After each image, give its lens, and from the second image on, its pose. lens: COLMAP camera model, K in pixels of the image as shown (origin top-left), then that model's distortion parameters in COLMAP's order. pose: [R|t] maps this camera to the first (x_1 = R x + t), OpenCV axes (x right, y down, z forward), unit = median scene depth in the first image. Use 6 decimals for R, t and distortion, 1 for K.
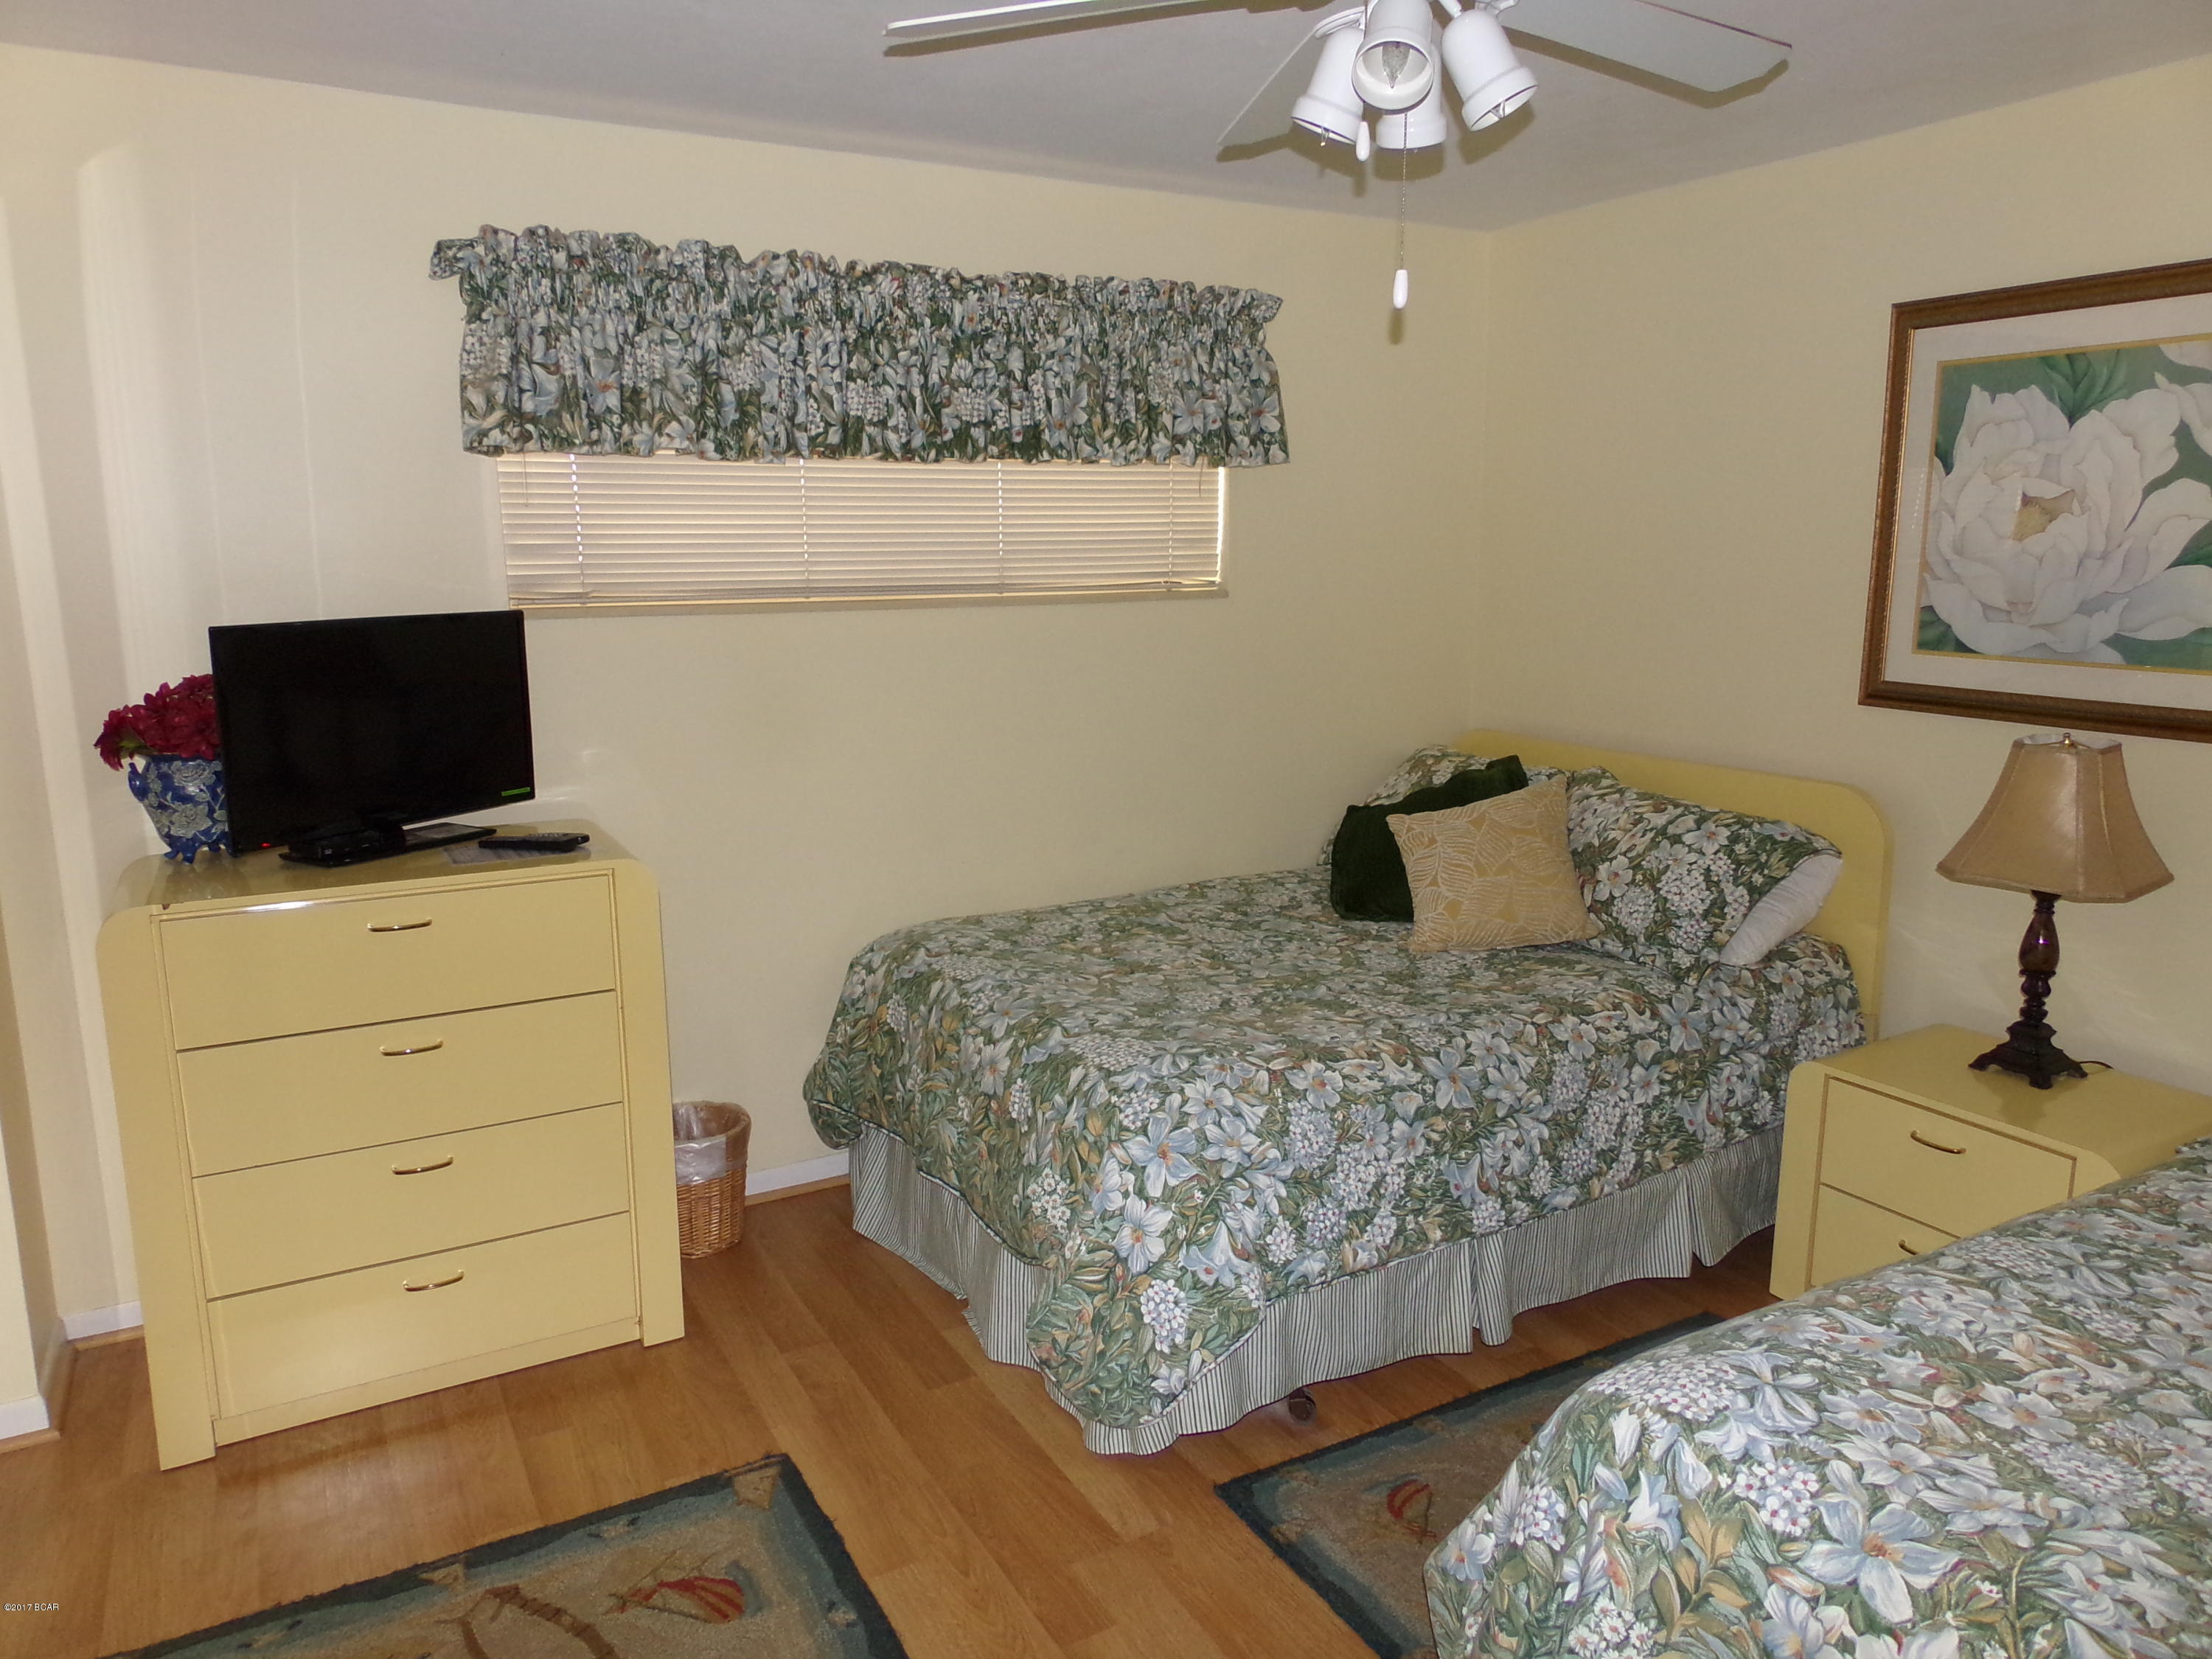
lens RADIAL K [[1486.1, 0, 1084.9], [0, 1486.1, 815.1], [0, 0, 1]] dist [0.004796, -0.003489]
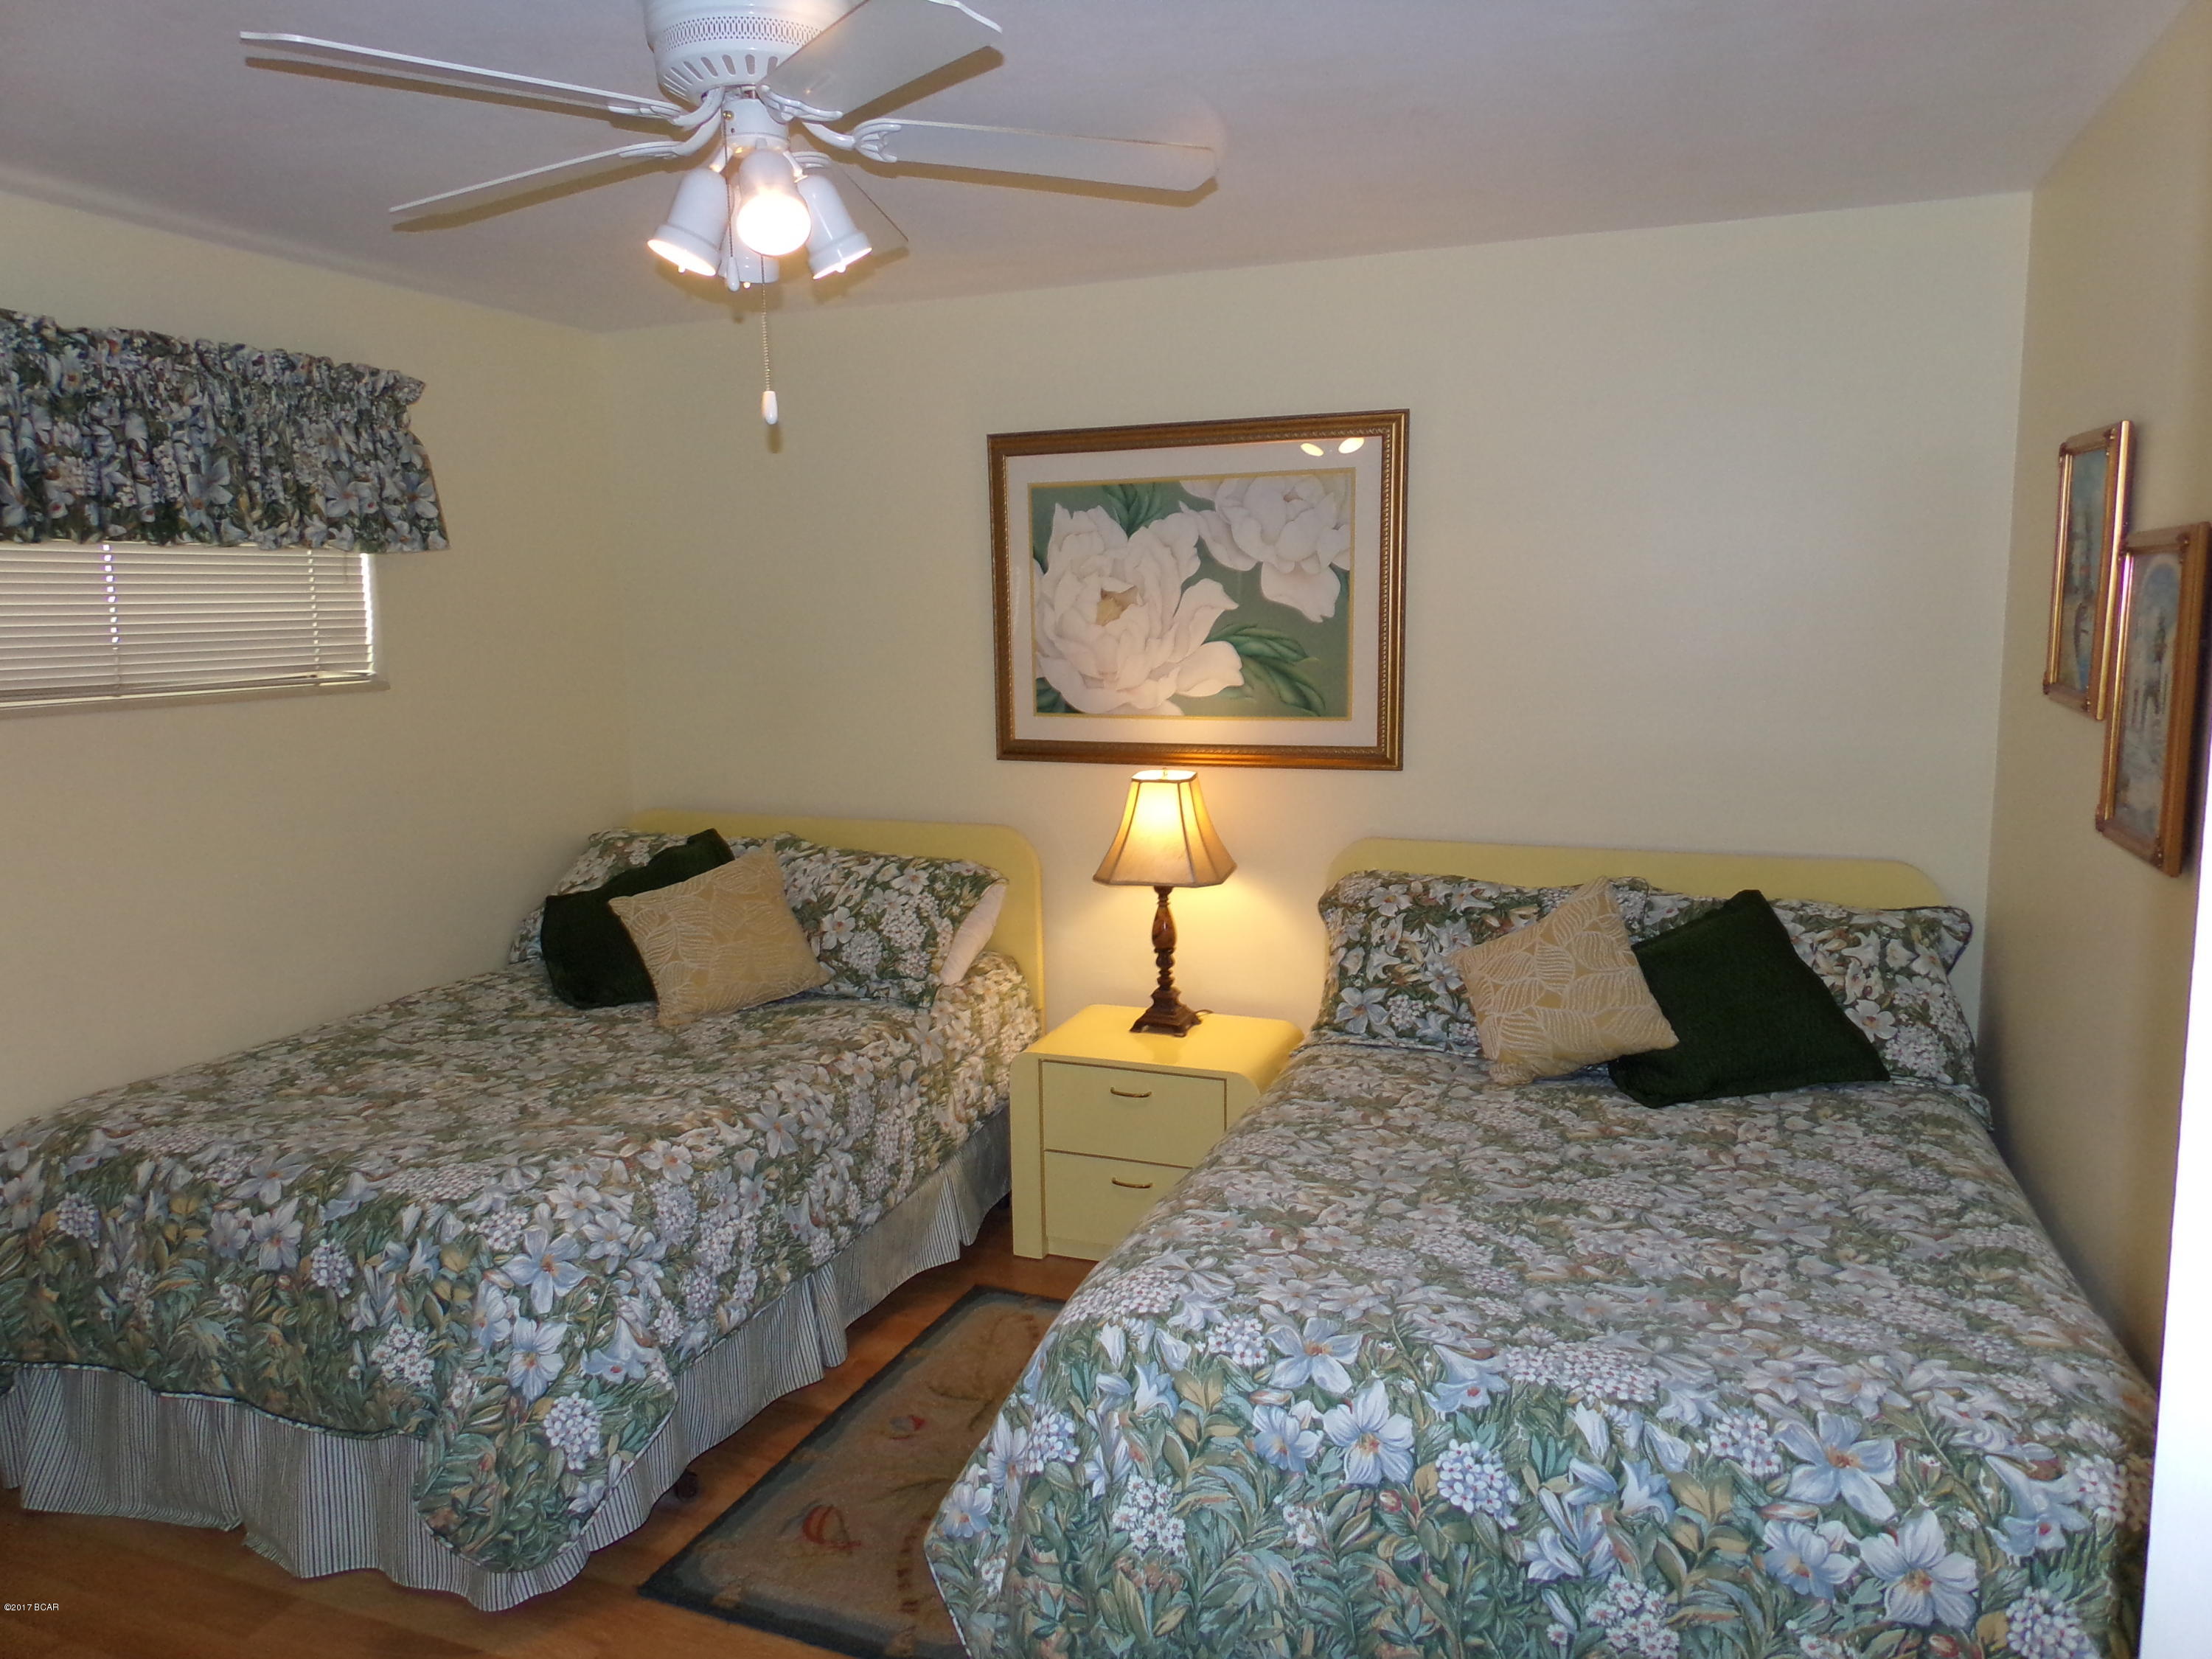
lens RADIAL K [[1478.1, 0, 1112.6], [0, 1478.1, 822.5], [0, 0, 1]] dist [0.048859, -0.074959]
pose [[0.776258, -0.095665, 0.623115, -0.199844], [0.125744, 0.992053, -0.004341, -0.006024], [-0.617748, 0.081723, 0.782118, -0.003477]]
